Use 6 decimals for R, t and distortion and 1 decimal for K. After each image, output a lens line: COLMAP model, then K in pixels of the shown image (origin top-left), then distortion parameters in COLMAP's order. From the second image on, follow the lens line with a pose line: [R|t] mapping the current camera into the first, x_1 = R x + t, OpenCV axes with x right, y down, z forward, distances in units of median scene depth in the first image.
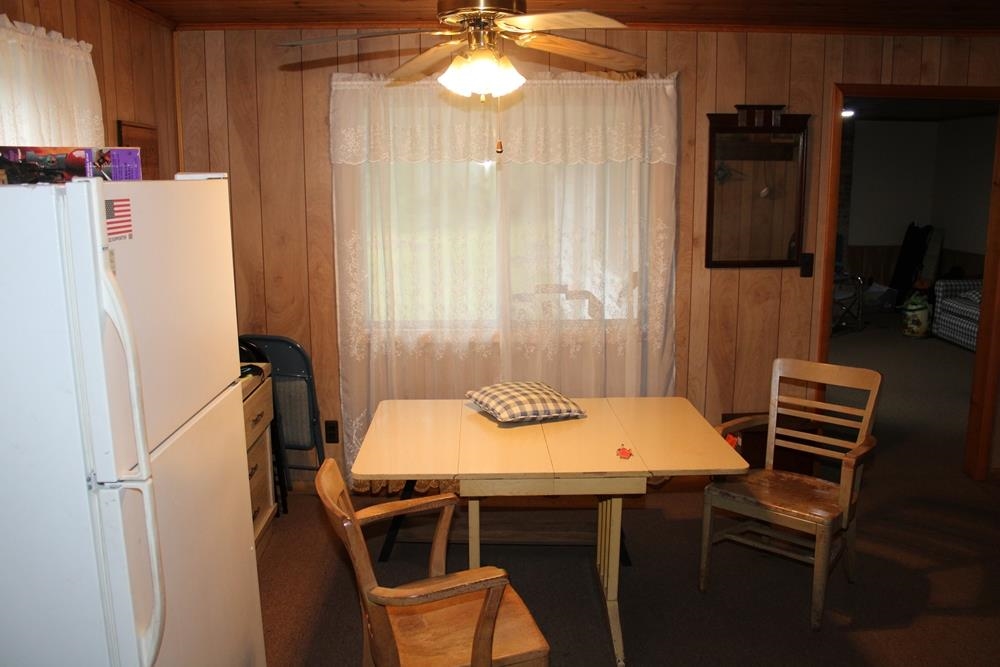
lens RADIAL K [[862.3, 0, 501.8], [0, 862.3, 336.3], [0, 0, 1]] dist [-0.053087, 0.000423]
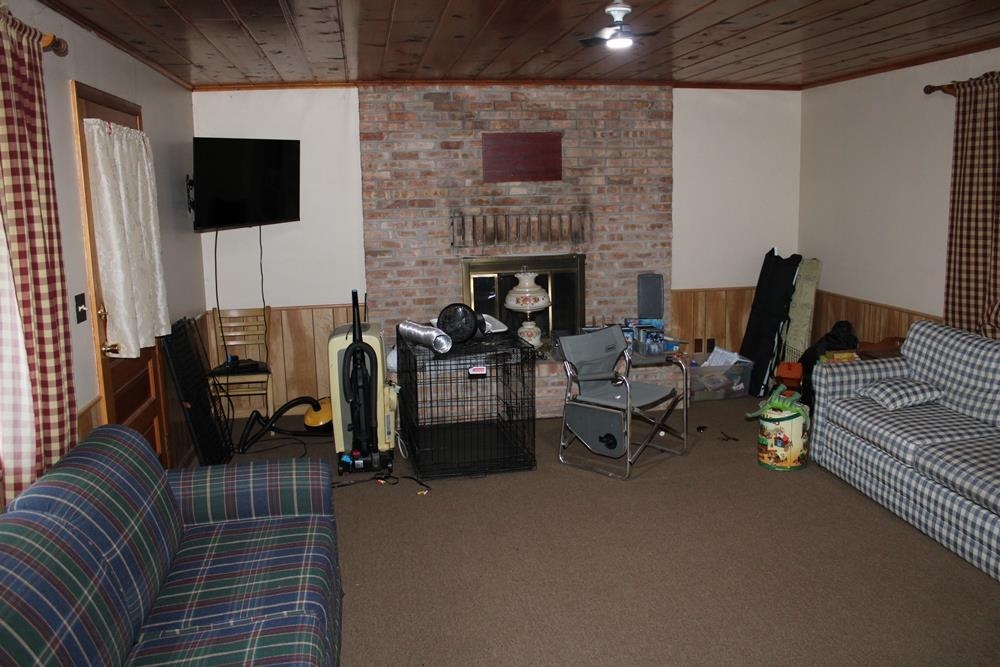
lens RADIAL K [[862.3, 0, 498.9], [0, 862.3, 329.9], [0, 0, 1]] dist [-0.053087, 0.000423]
pose [[0.991071, -0.042073, 0.126523, 0.237691], [0.044576, 0.998861, -0.017016, -0.085961], [-0.125663, 0.022504, 0.991818, 0.471669]]
